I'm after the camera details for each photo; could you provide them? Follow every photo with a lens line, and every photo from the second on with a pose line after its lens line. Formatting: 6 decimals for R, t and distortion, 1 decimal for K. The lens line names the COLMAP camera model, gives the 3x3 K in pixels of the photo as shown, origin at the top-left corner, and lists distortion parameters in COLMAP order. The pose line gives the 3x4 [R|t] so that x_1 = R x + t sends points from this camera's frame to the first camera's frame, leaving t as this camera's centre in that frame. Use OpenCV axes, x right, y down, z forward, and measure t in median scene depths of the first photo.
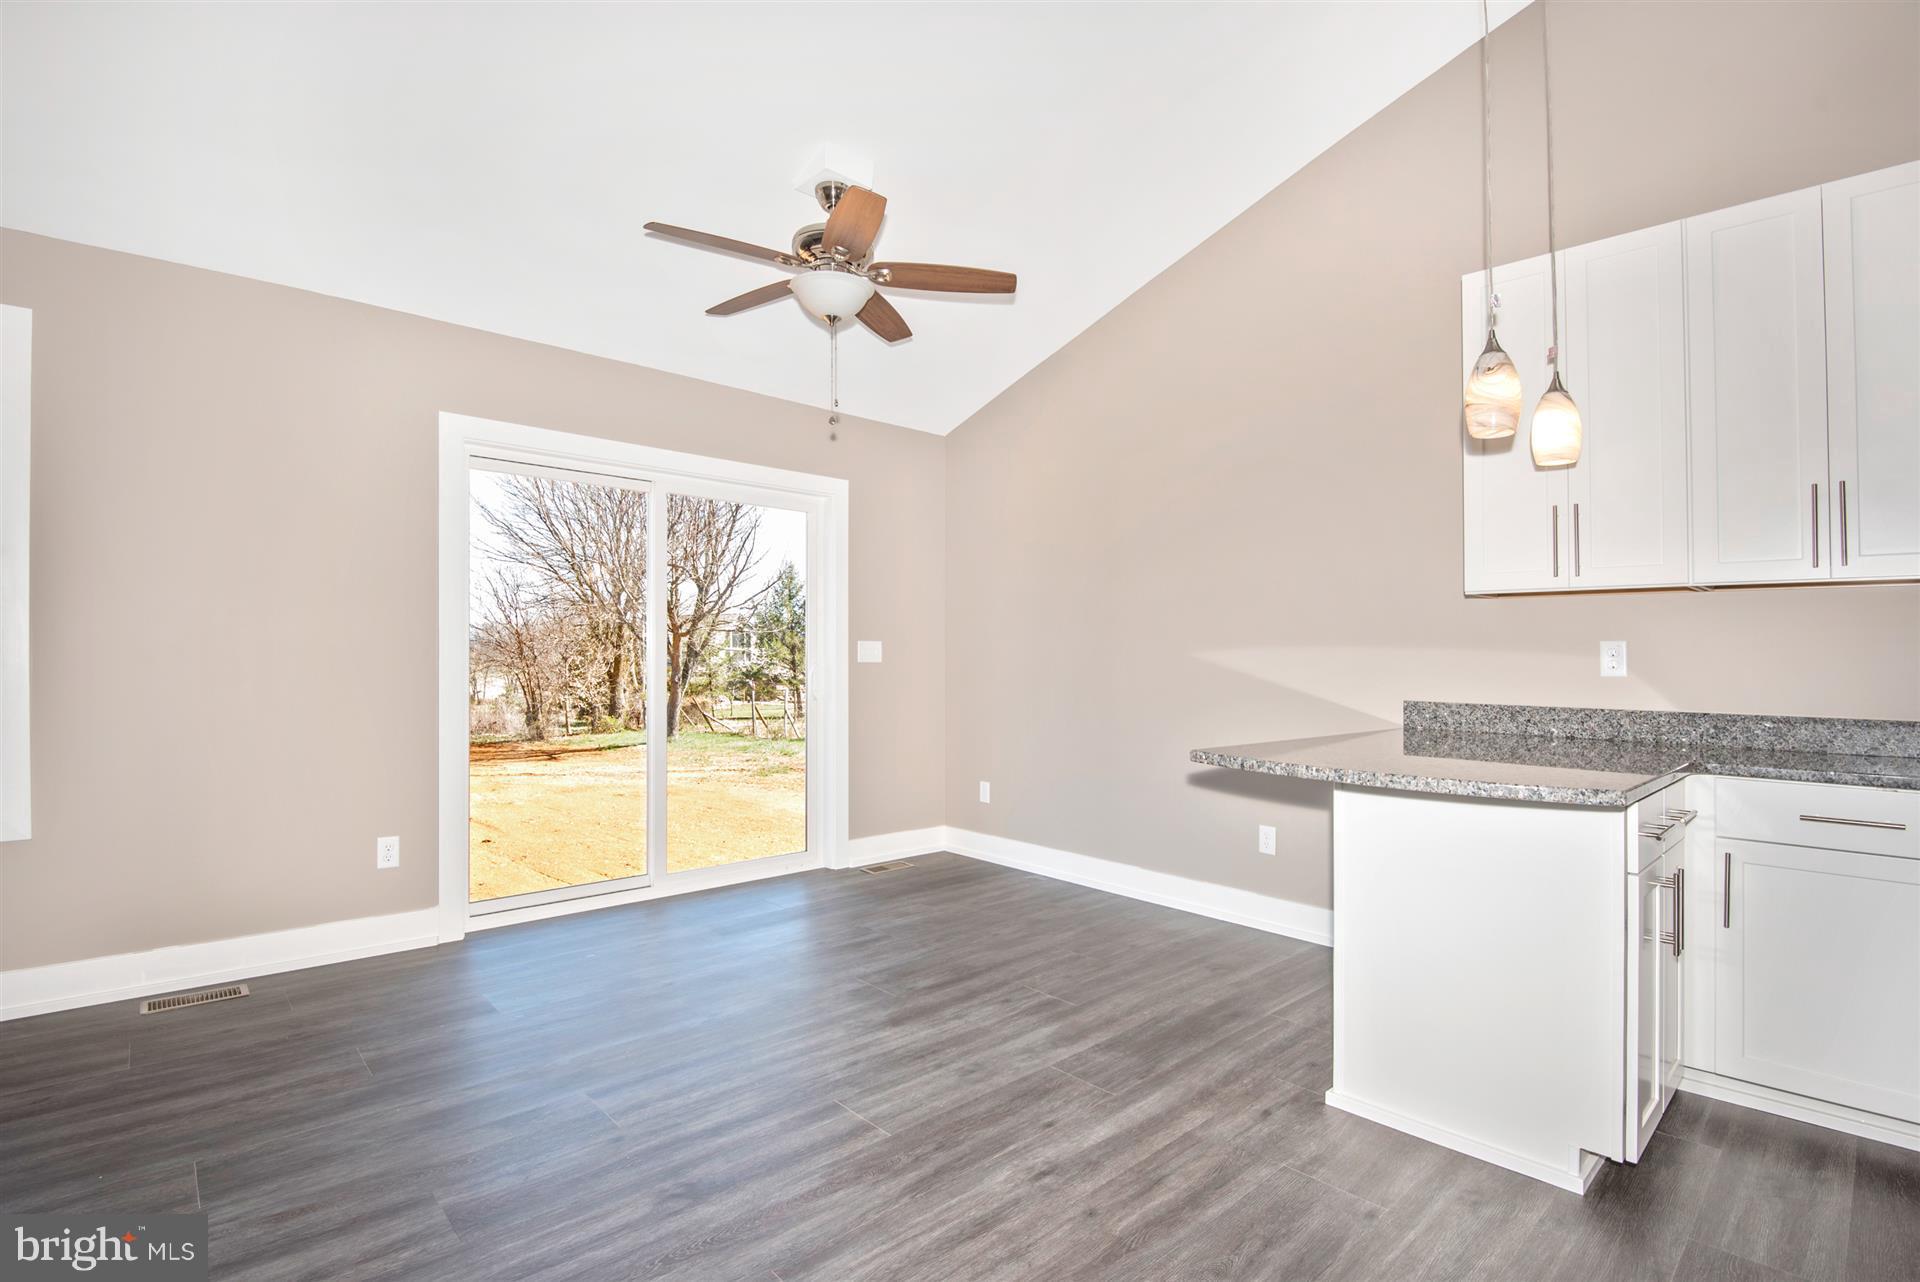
lens RADIAL K [[914.5, 0, 965.8], [0, 914.5, 648.4], [0, 0, 1]] dist [-0.002634, -0.018868]
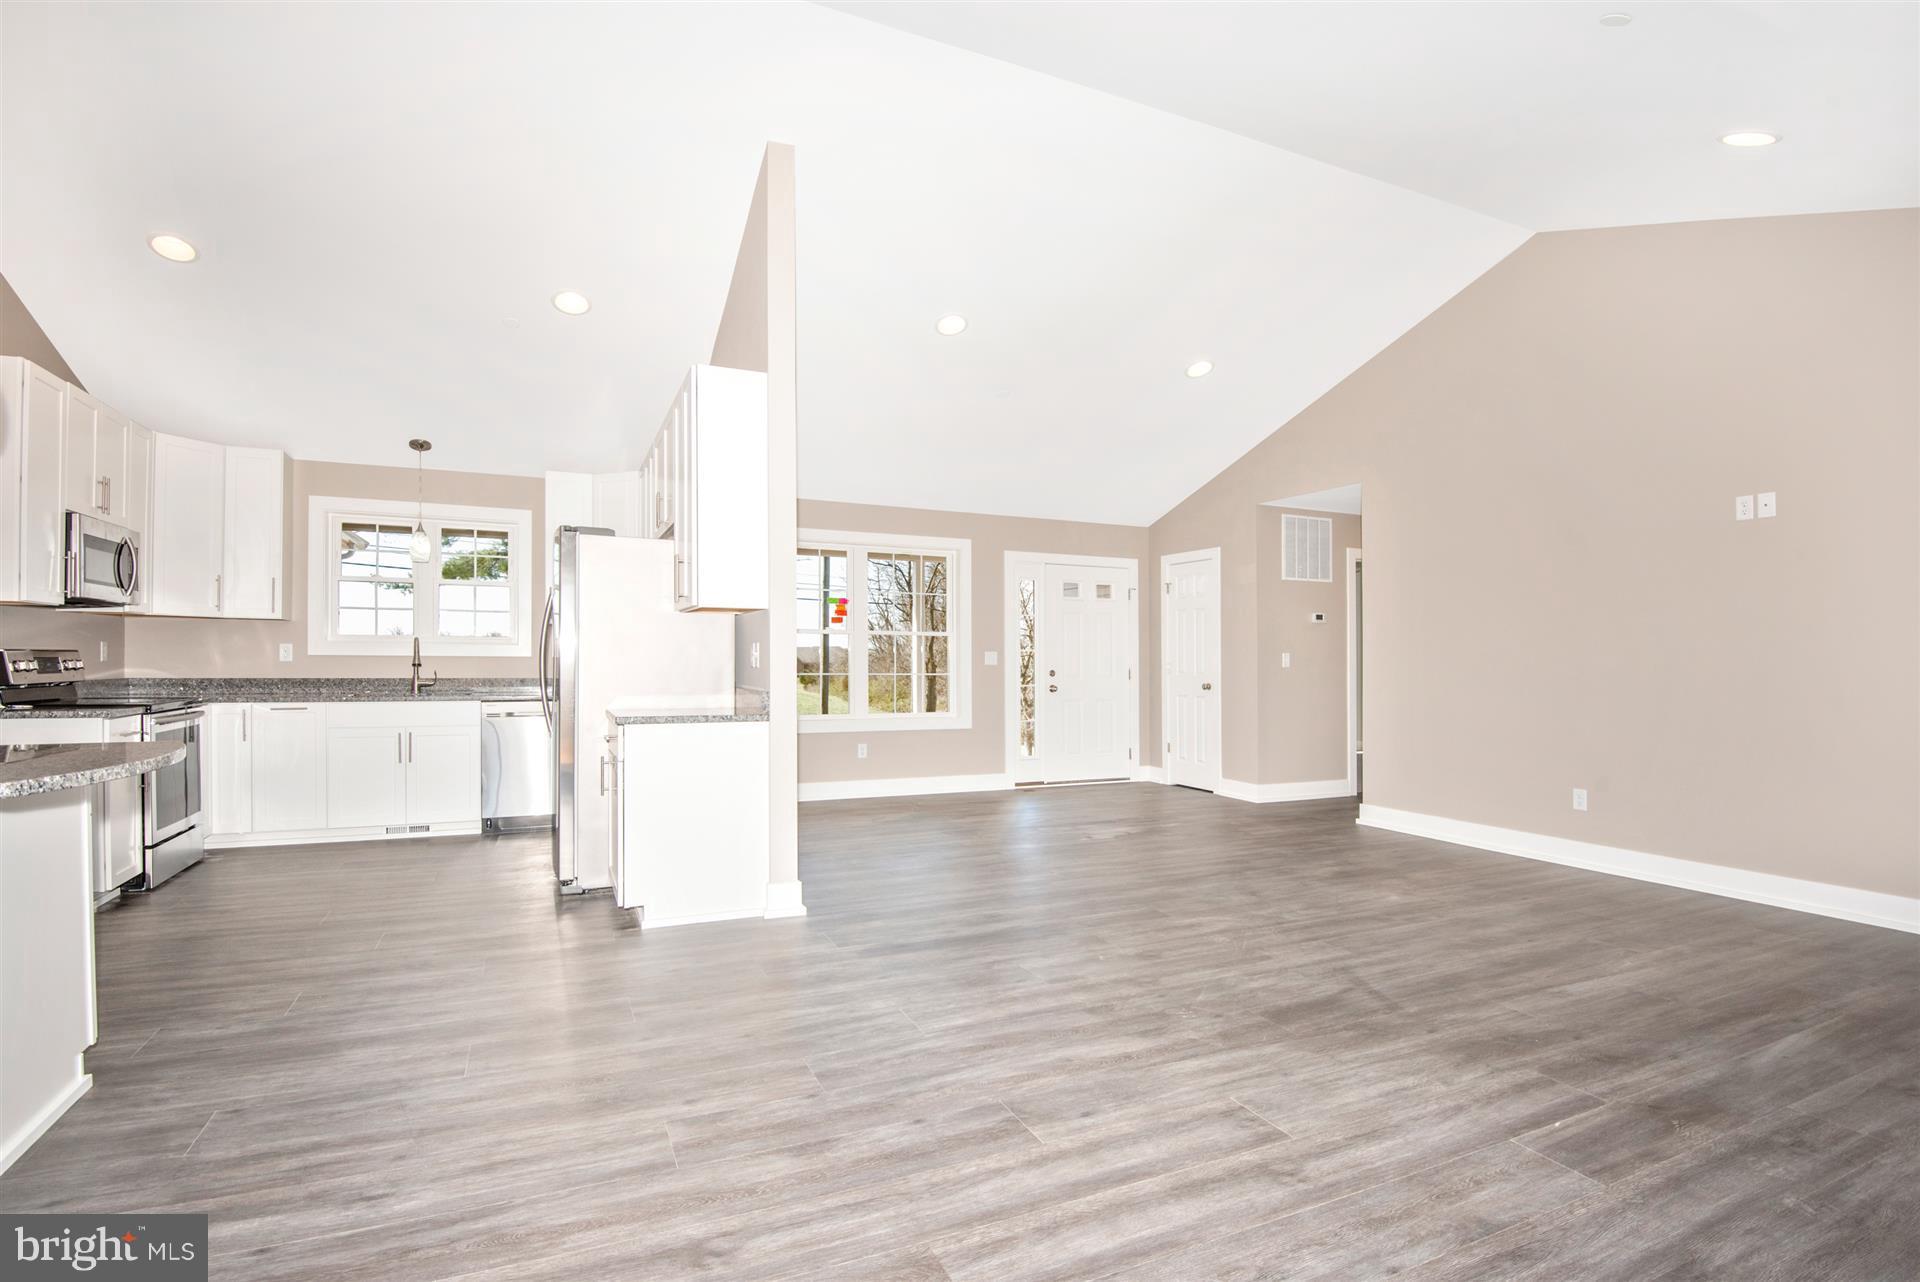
lens RADIAL K [[900.7, 0, 951.4], [0, 900.7, 658.3], [0, 0, 1]] dist [-0.011709, -0.015431]
pose [[-0.944866, -0.016181, 0.327058, -0.507713], [-0.017818, 0.999839, -0.002012, 0.003016], [-0.326973, -0.007729, -0.945002, 1.092772]]
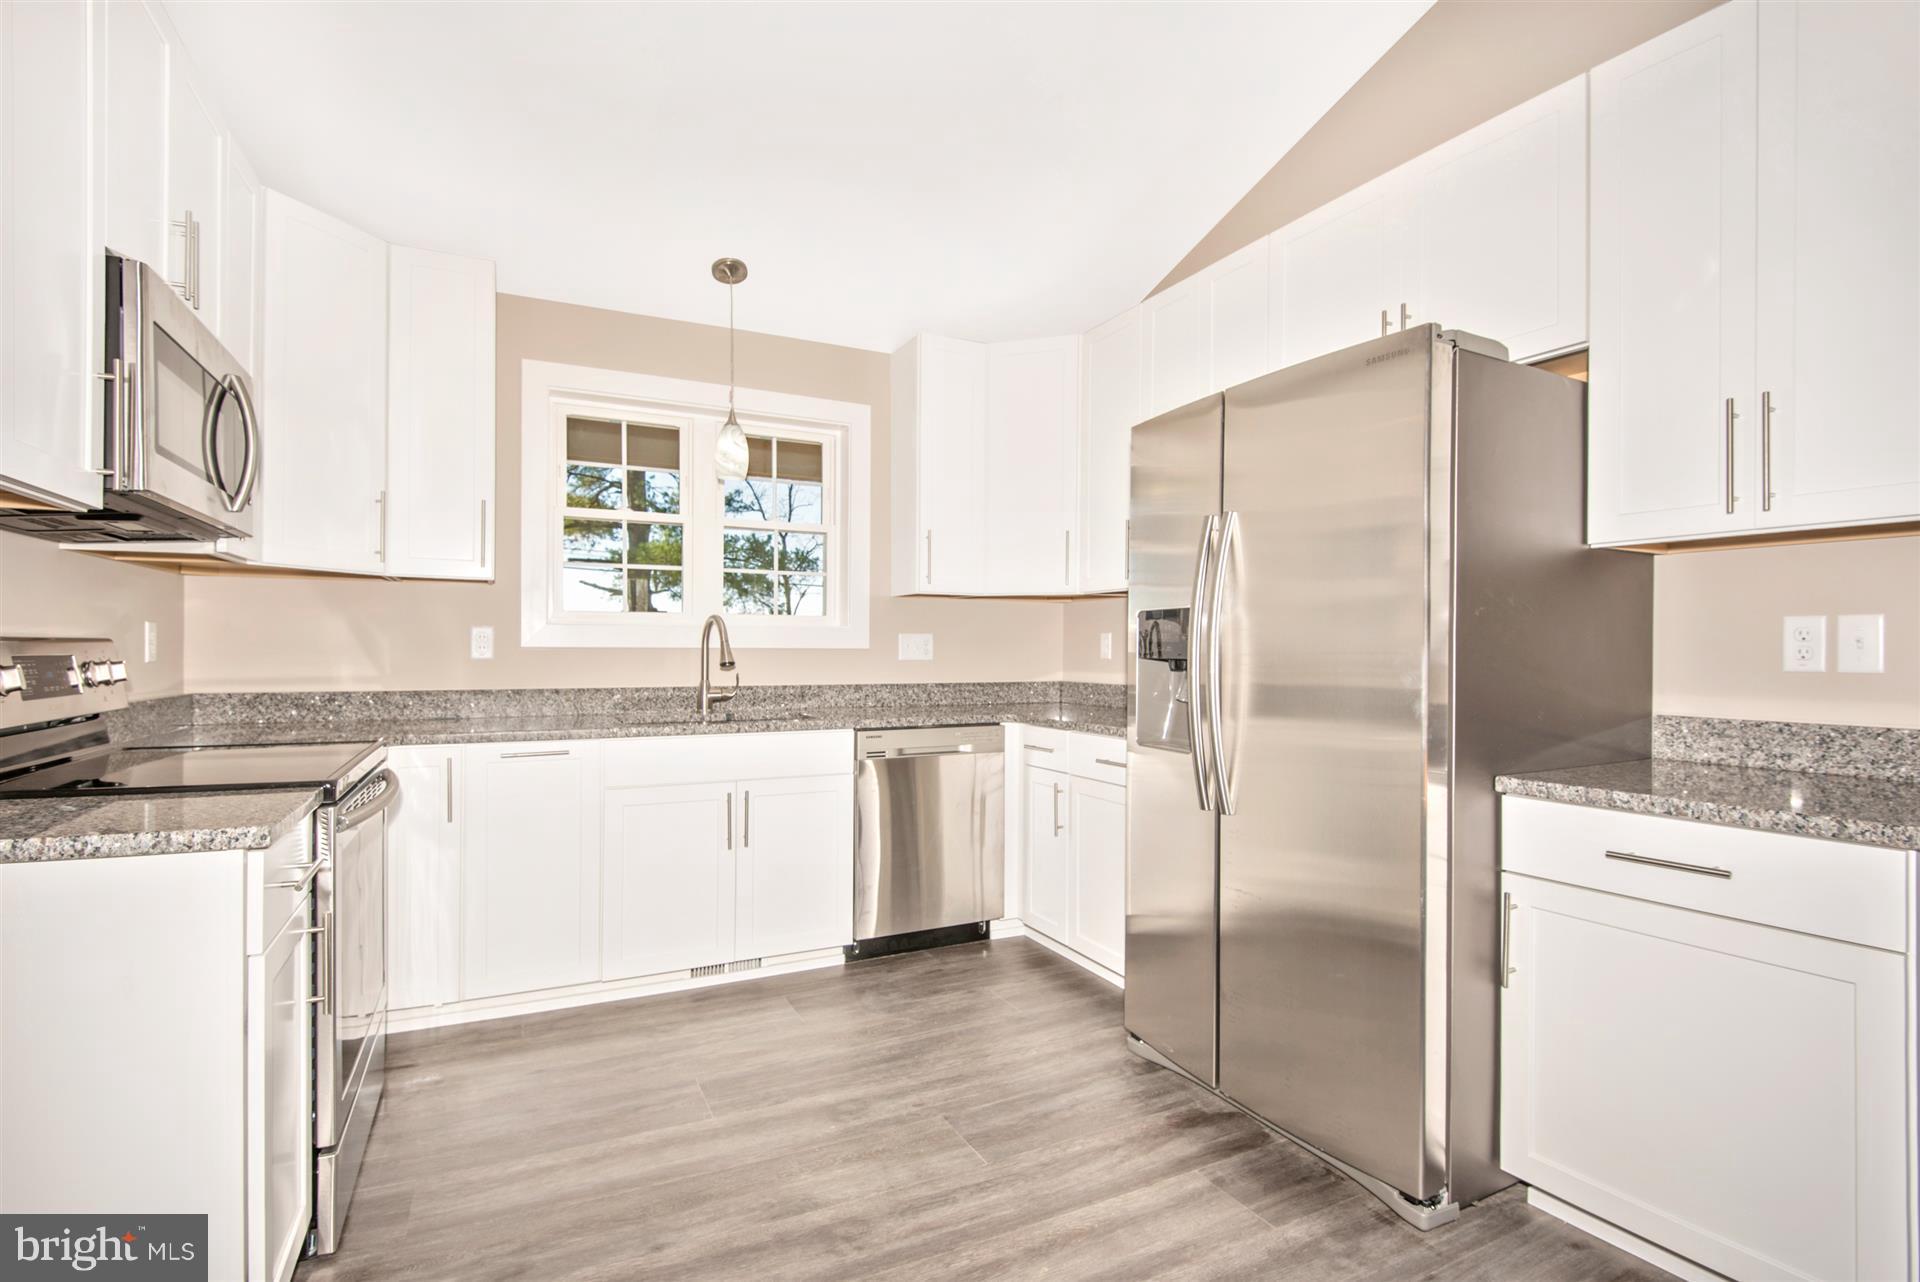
lens RADIAL K [[890.7, 0, 955.7], [0, 890.7, 650.9], [0, 0, 1]] dist [-0.038009, -0.005756]
pose [[-0.956428, -0.014345, 0.291616, 0.624971], [-0.014514, 0.999893, 0.001584, 0.012010], [-0.291607, -0.002718, -0.956534, 0.581373]]
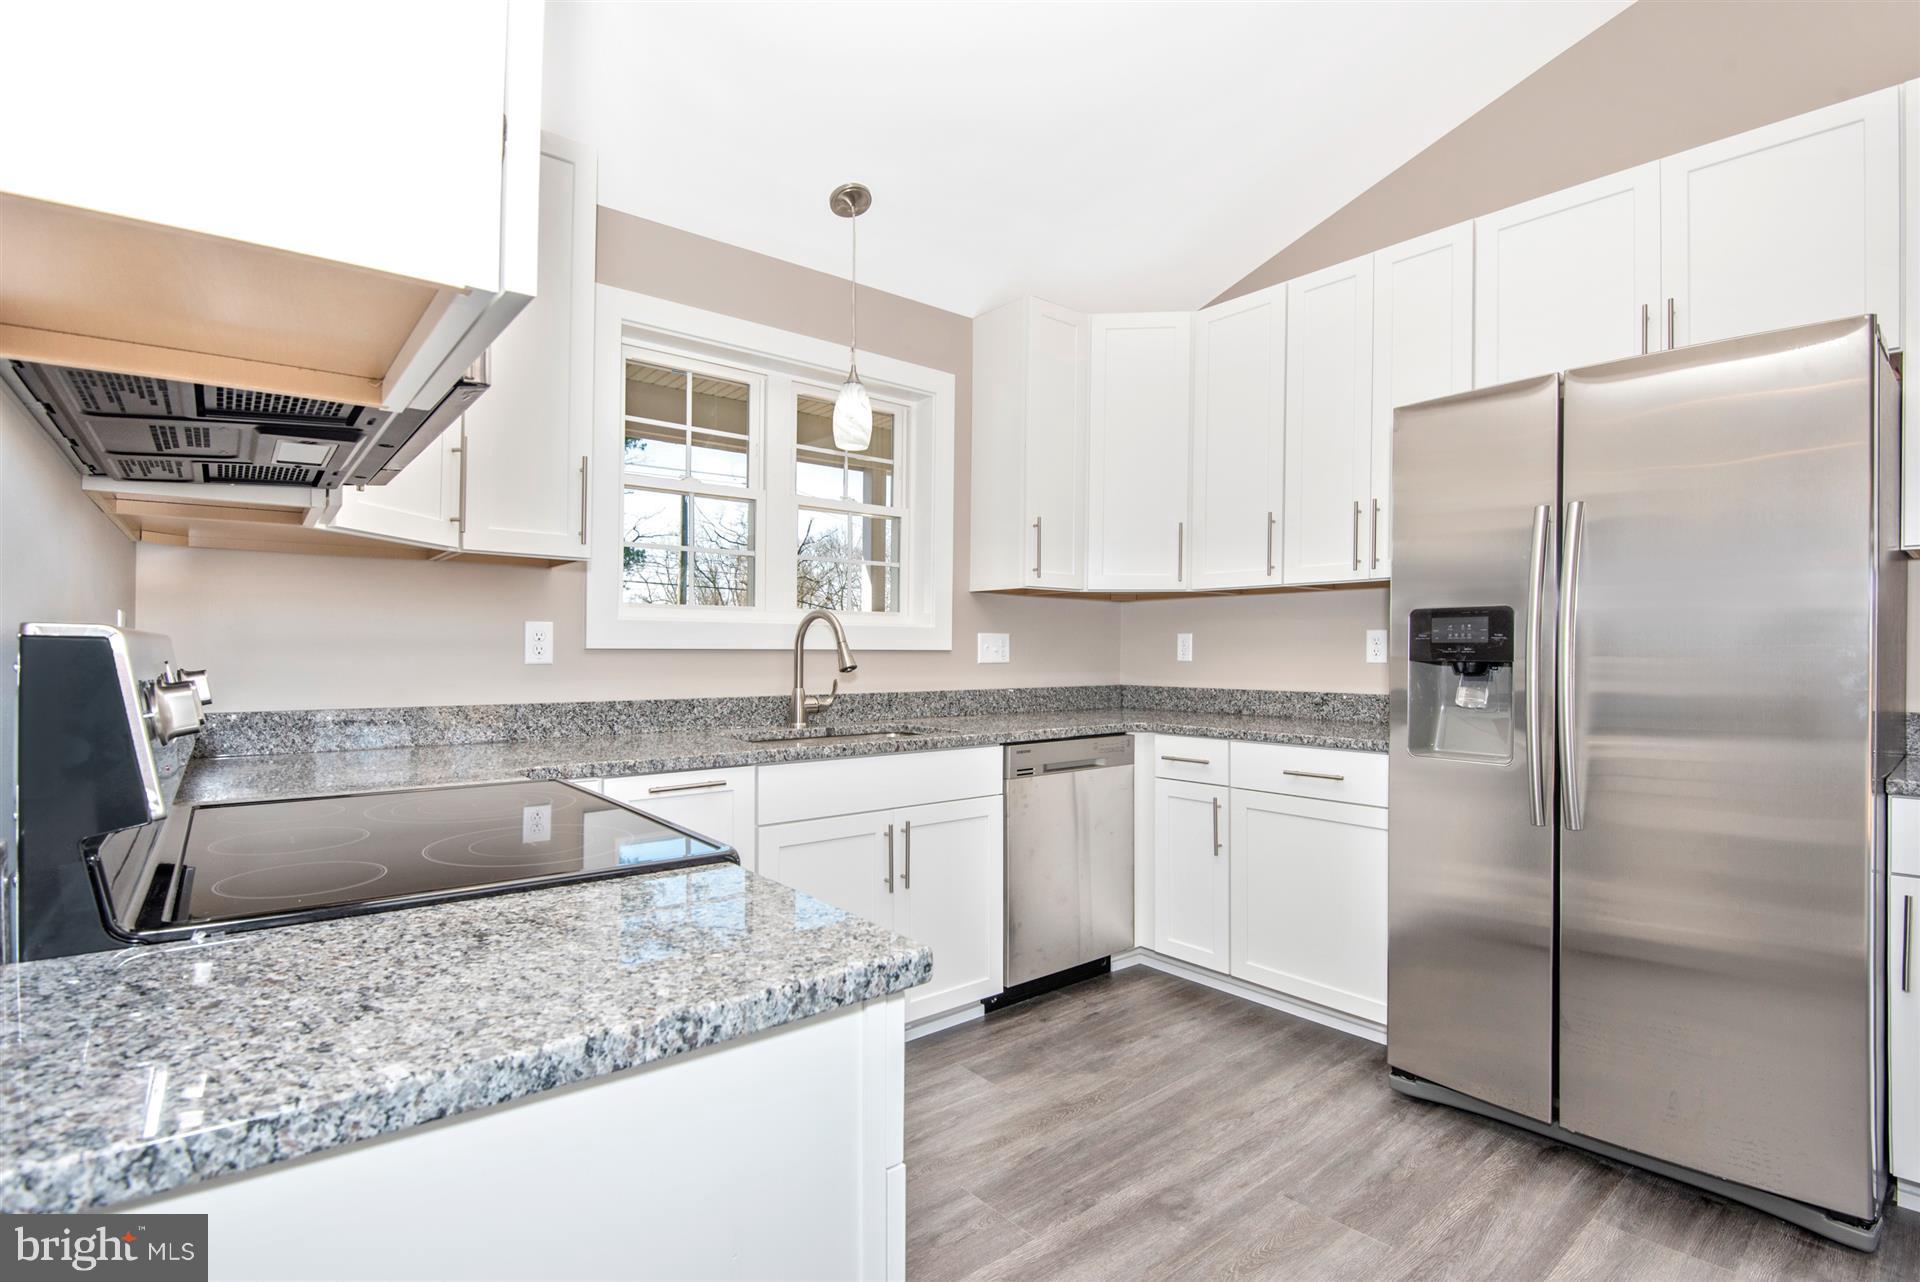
lens RADIAL K [[905.1, 0, 918.9], [0, 905.1, 648.2], [0, 0, 1]] dist [-0.038977, 0.000180]
pose [[-0.996035, -0.014078, 0.087840, 1.040038], [-0.014595, 0.999880, -0.005241, 0.016400], [-0.087756, -0.006502, -0.996121, 0.539529]]
